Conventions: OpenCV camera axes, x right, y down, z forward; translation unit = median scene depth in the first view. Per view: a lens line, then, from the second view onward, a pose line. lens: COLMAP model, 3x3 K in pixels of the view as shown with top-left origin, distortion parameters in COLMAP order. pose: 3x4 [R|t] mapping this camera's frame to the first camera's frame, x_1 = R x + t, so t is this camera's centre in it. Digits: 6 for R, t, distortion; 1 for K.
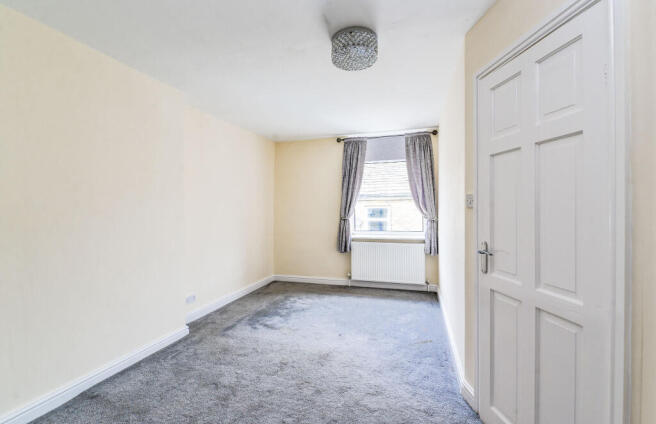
lens RADIAL K [[282.6, 0, 330.0], [0, 282.6, 209.3], [0, 0, 1]] dist [0.005734, -0.000097]
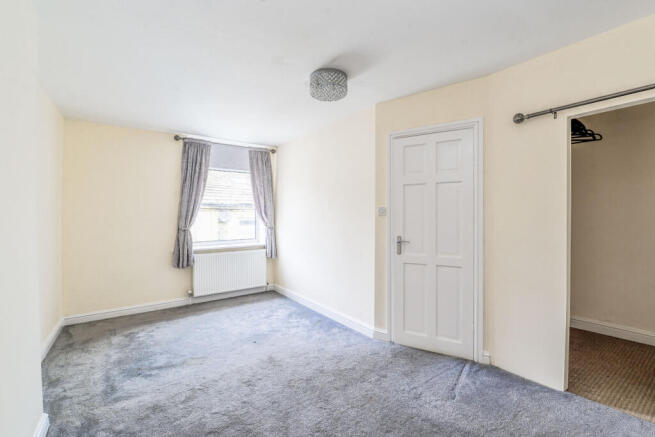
lens RADIAL K [[283.4, 0, 330.9], [0, 283.4, 218.9], [0, 0, 1]] dist [0.000161, -0.002145]
pose [[0.615623, -0.003670, 0.788032, -0.387629], [0.006613, 0.999978, -0.000509, 0.005377], [-0.788013, 0.005524, 0.615634, 0.108031]]
